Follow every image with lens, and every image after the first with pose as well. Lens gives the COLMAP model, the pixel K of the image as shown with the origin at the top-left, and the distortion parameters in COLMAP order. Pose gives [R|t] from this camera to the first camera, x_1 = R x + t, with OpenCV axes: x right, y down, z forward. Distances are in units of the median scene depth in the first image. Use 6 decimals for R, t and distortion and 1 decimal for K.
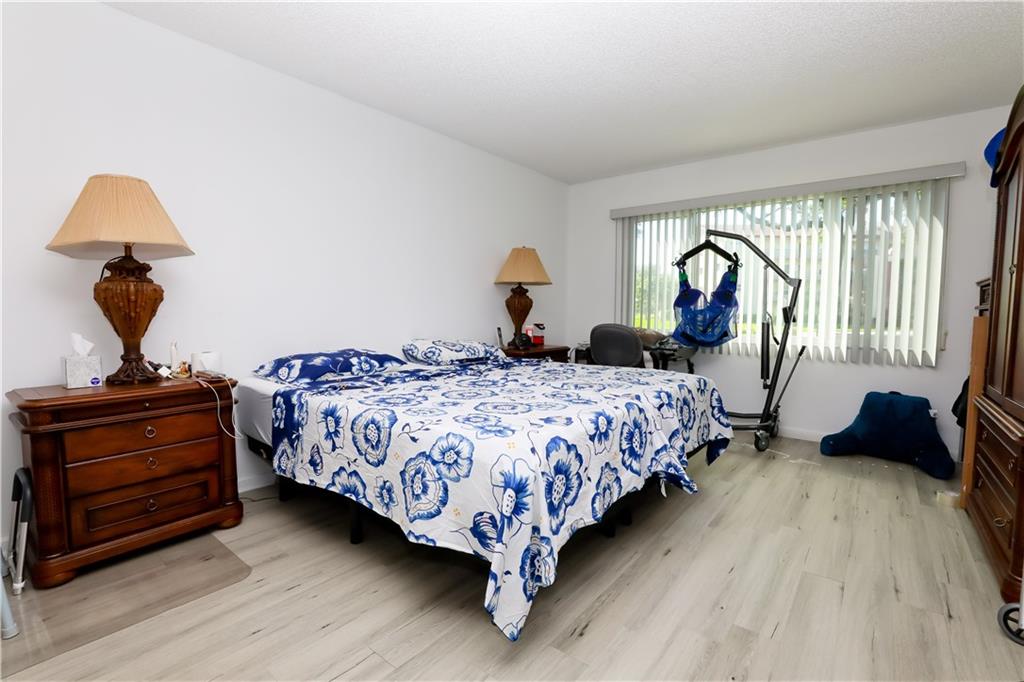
lens RADIAL K [[469.9, 0, 514.2], [0, 469.9, 340.4], [0, 0, 1]] dist [-0.023702, 0.000247]
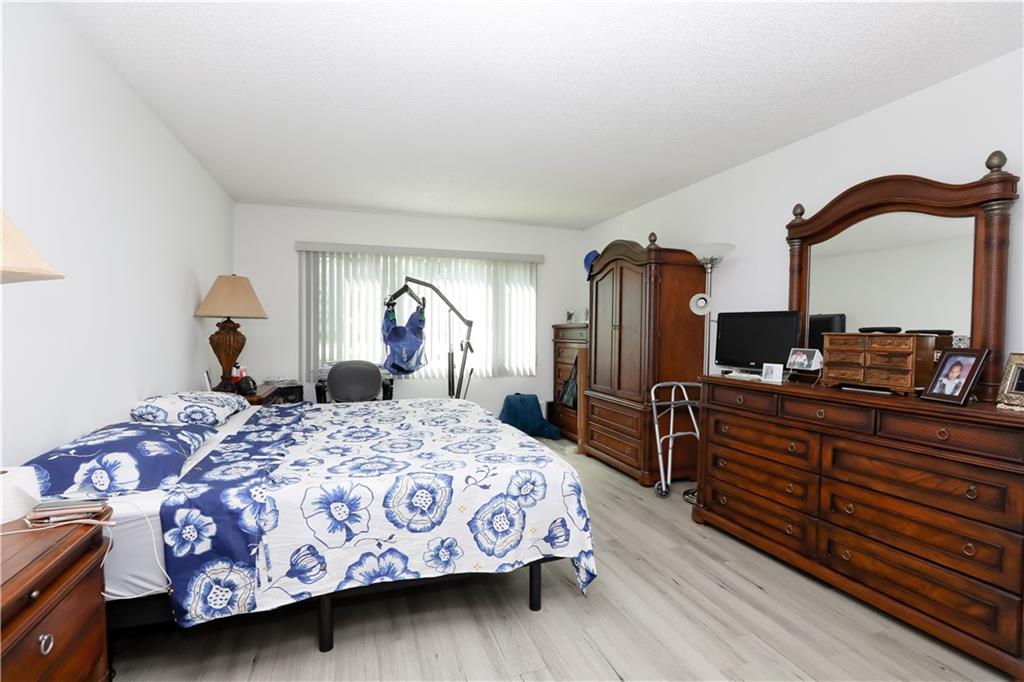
lens RADIAL K [[469.9, 0, 515.6], [0, 469.9, 340.2], [0, 0, 1]] dist [-0.023702, 0.000247]
pose [[0.530250, -0.022805, 0.847535, -0.959597], [0.050128, 0.998733, -0.004488, -0.113538], [-0.846358, 0.044865, 0.530721, 0.275379]]
